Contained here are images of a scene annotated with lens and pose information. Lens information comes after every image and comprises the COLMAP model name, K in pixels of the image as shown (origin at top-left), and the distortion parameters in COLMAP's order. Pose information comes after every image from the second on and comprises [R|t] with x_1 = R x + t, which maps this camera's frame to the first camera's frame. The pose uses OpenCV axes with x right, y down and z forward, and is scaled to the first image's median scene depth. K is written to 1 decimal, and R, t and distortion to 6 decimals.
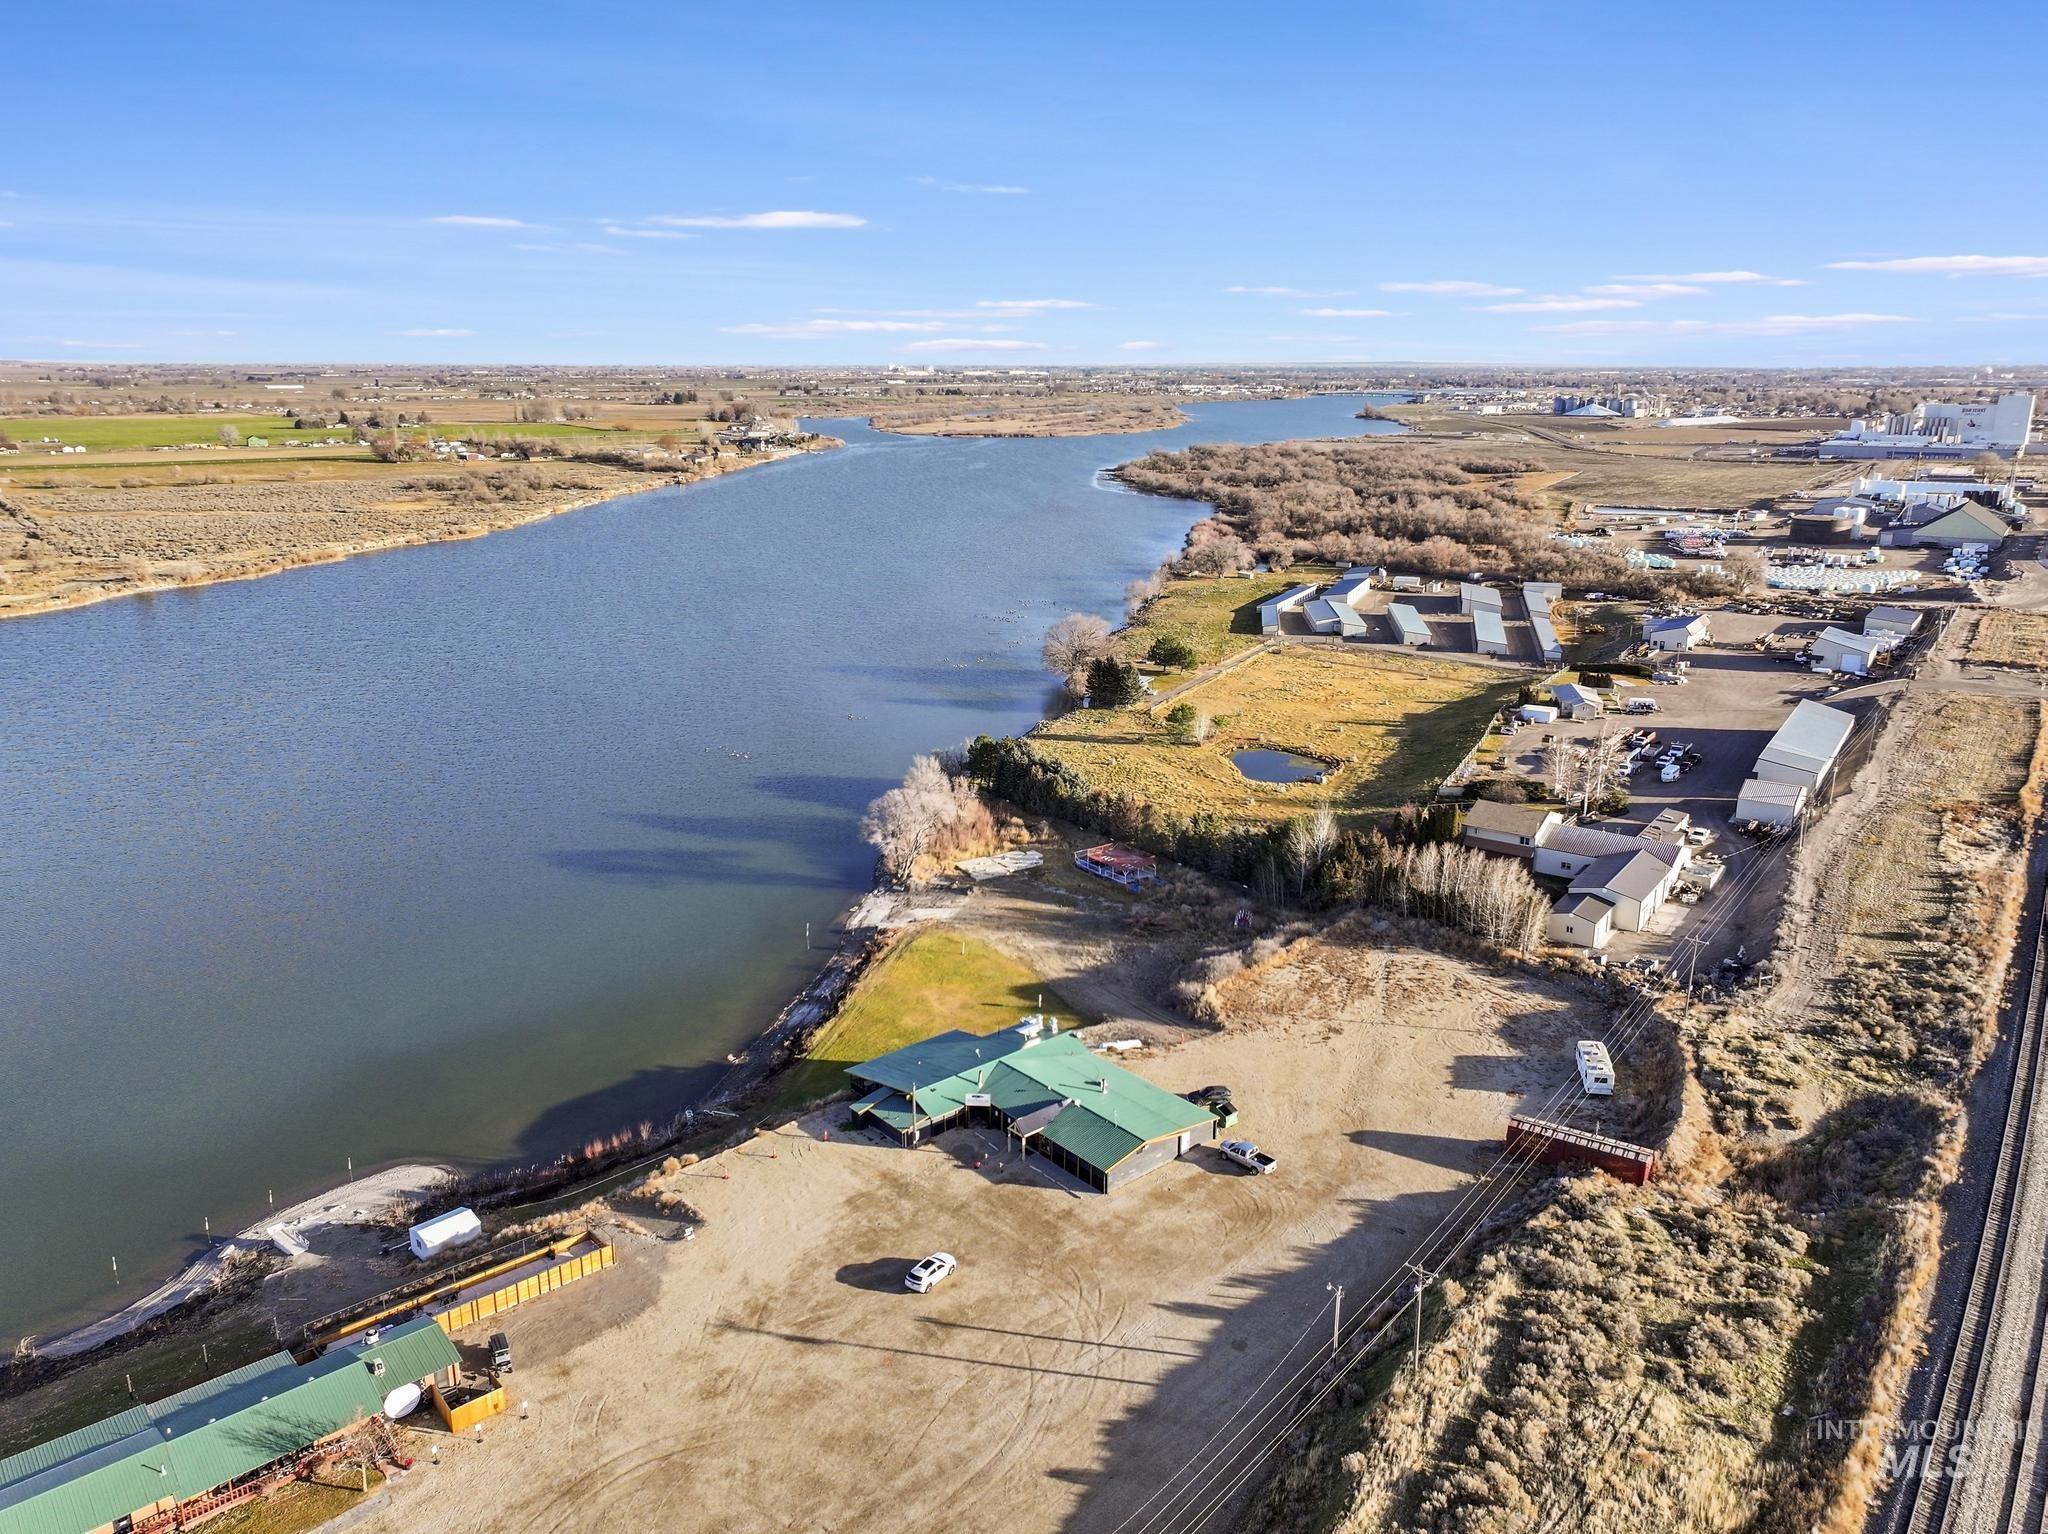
lens RADIAL K [[1567.2, 0, 846.7], [0, 1567.2, 834.9], [0, 0, 1]] dist [-0.049856, 0.173026]
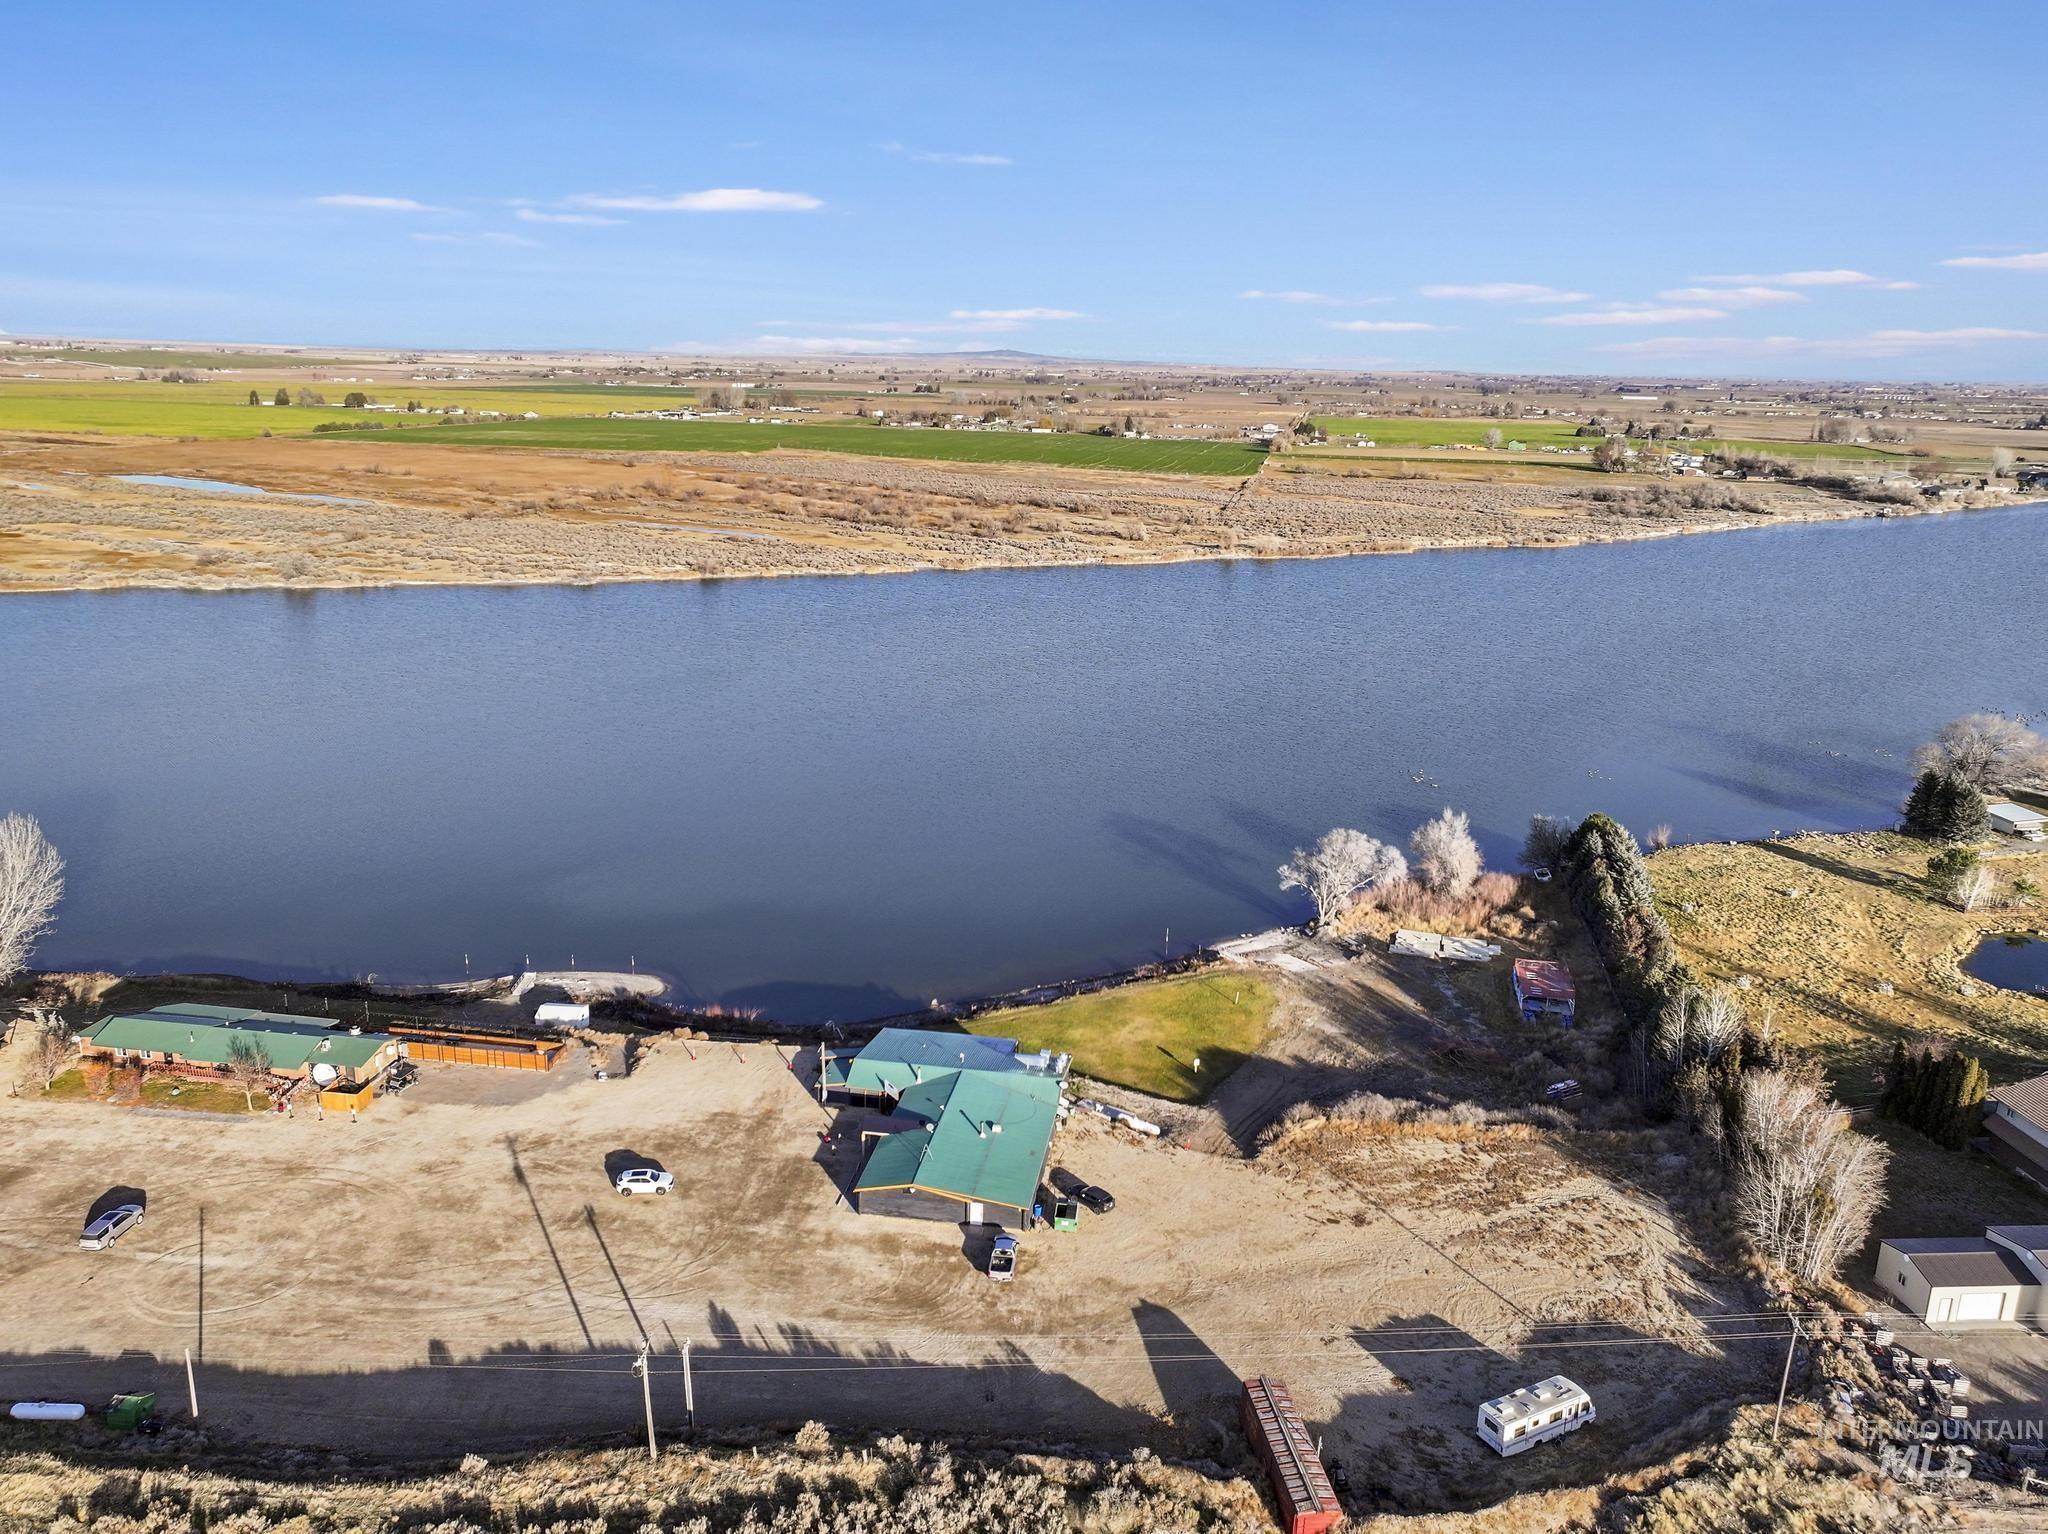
lens RADIAL K [[1438.9, 0, 1024.0], [0, 1438.9, 767.0], [0, 0, 1]] dist [0.000038, 0.000521]
pose [[0.644713, 0.220315, -0.731988, 0.795112], [-0.239932, 0.967498, 0.079874, -0.133431], [0.725795, 0.124131, 0.676619, 0.406266]]
